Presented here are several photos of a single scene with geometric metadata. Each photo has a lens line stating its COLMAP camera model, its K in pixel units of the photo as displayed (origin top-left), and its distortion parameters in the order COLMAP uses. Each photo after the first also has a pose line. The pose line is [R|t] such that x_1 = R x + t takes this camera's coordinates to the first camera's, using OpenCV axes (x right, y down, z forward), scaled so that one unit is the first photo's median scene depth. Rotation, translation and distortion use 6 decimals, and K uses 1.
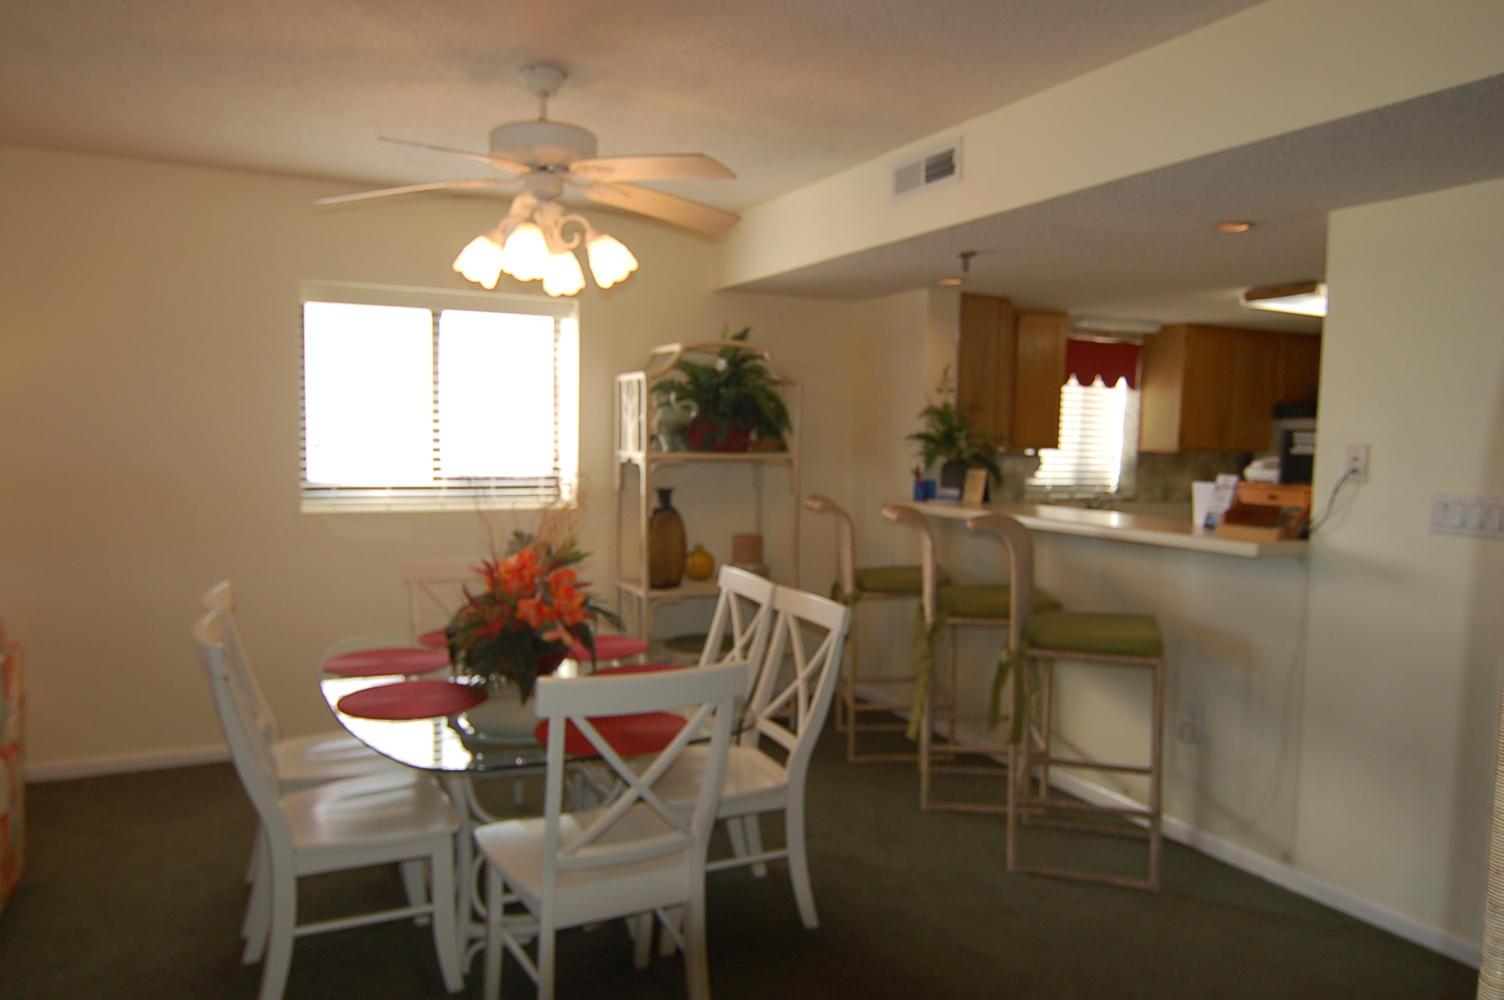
lens RADIAL K [[1009.3, 0, 754.0], [0, 1009.3, 510.8], [0, 0, 1]] dist [-0.000381, -0.000705]
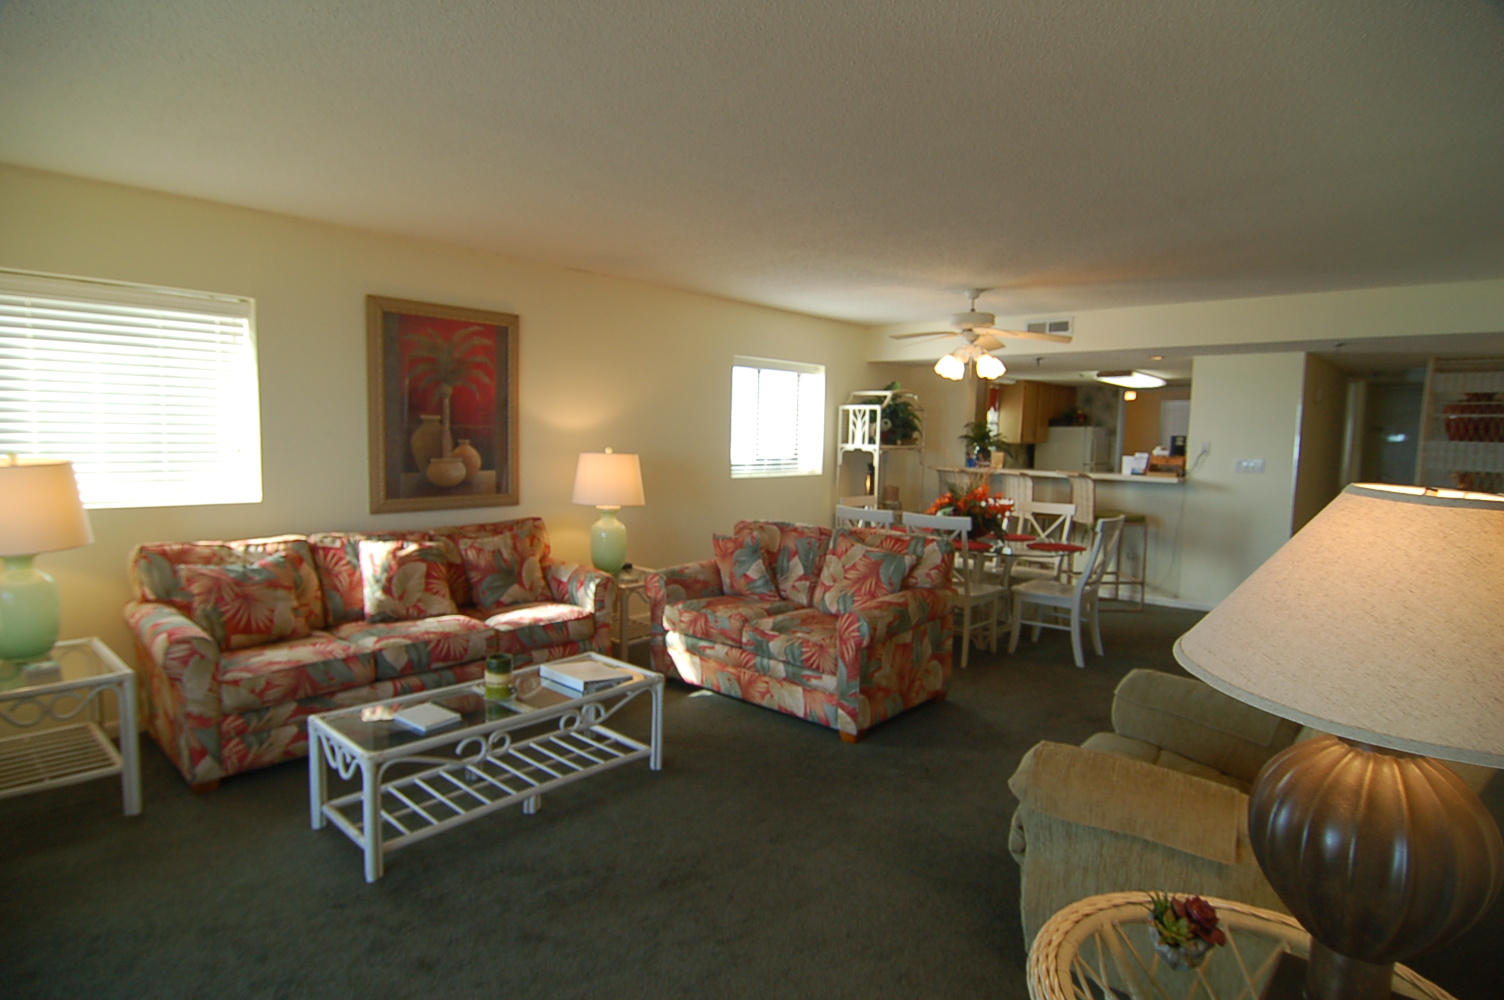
lens RADIAL K [[800.9, 0, 743.6], [0, 800.9, 502.1], [0, 0, 1]] dist [-0.012905, -0.000541]
pose [[0.922902, -0.035730, 0.383373, -0.965284], [0.028204, 0.999284, 0.025237, 0.006547], [-0.384000, -0.012478, 0.923249, -0.367549]]
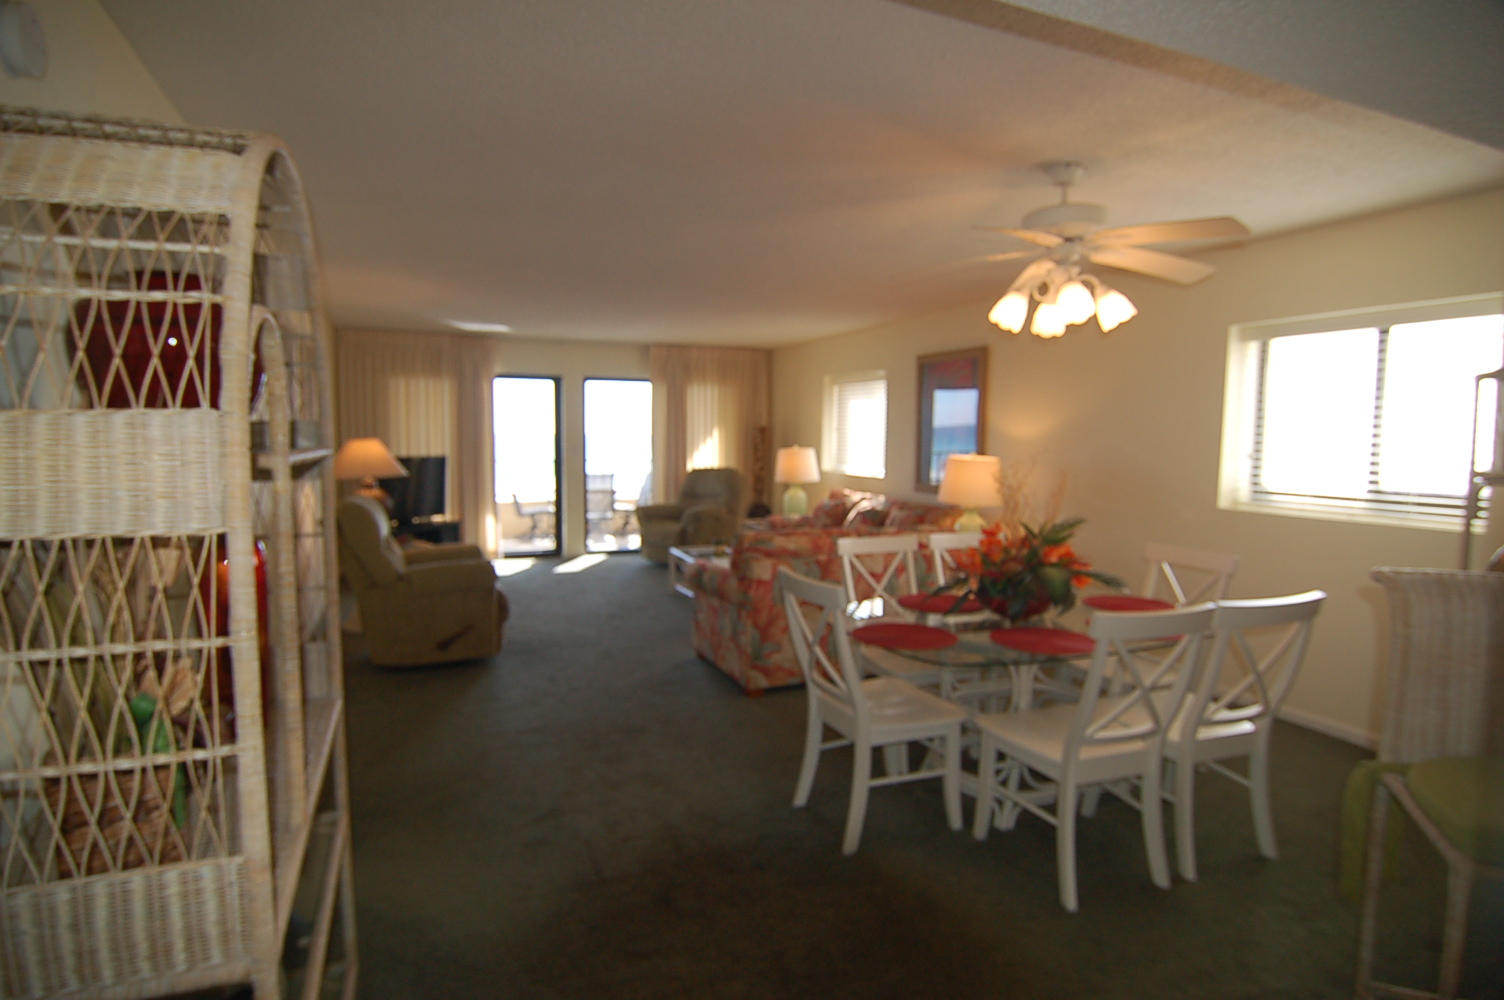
lens RADIAL K [[800.9, 0, 743.6], [0, 800.9, 502.1], [0, 0, 1]] dist [-0.012905, -0.000541]
pose [[-0.043479, 0.068677, -0.996691, 0.554015], [-0.085662, 0.993704, 0.072208, -0.026530], [0.995375, 0.088518, -0.037323, 0.421347]]
